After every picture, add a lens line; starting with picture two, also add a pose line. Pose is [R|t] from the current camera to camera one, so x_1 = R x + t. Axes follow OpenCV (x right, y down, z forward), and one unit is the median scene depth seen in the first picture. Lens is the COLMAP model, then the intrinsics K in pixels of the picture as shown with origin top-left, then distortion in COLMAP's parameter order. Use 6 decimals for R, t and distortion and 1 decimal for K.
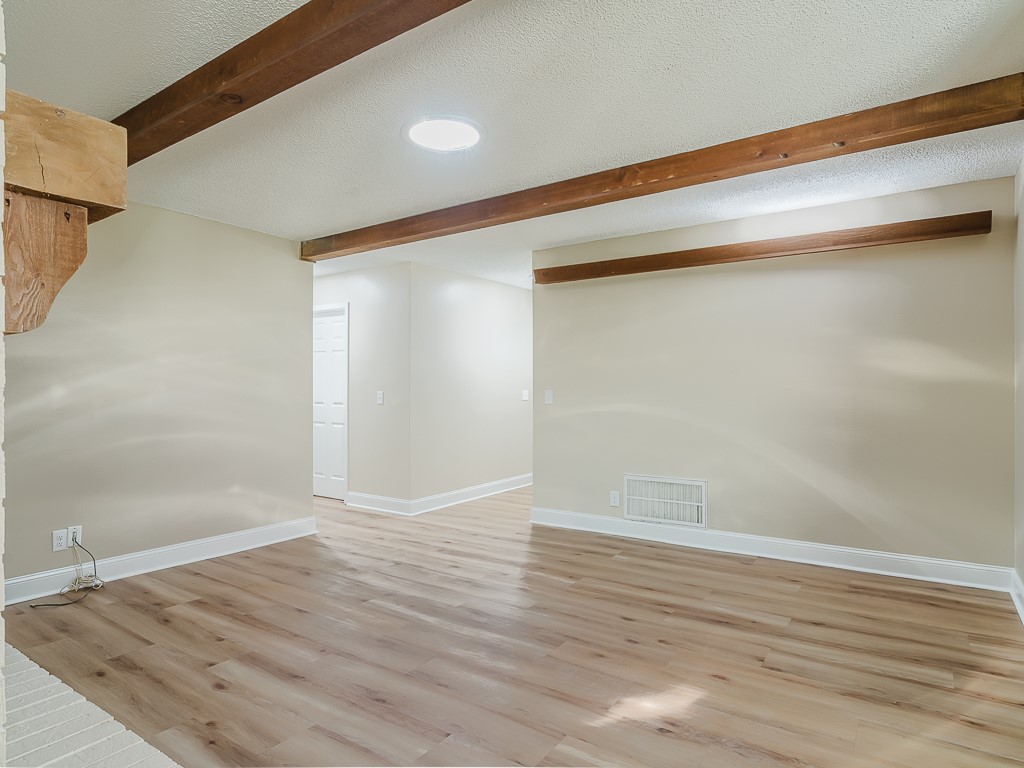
lens RADIAL K [[591.4, 0, 510.2], [0, 591.4, 386.6], [0, 0, 1]] dist [0.005144, 0.001776]
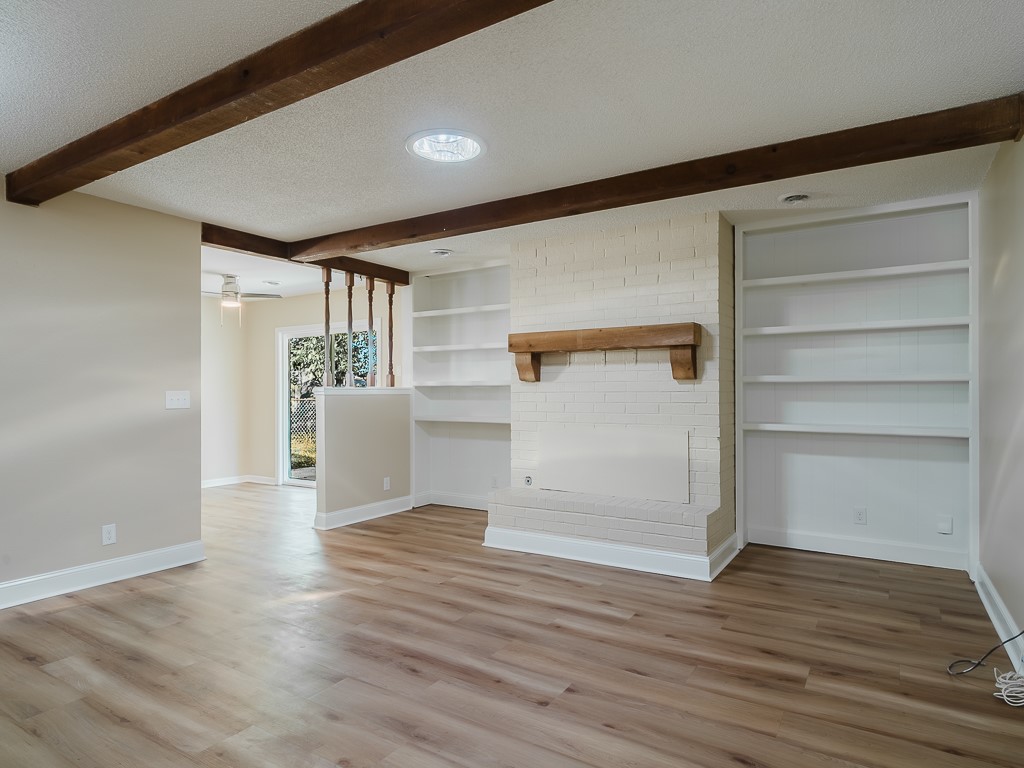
lens RADIAL K [[591.4, 0, 510.8], [0, 591.4, 387.3], [0, 0, 1]] dist [0.005144, 0.001776]
pose [[-0.998989, 0.007205, -0.044372, -0.172210], [0.007799, 0.999882, -0.013248, 0.009588], [0.044272, -0.013581, -0.998927, 2.003523]]
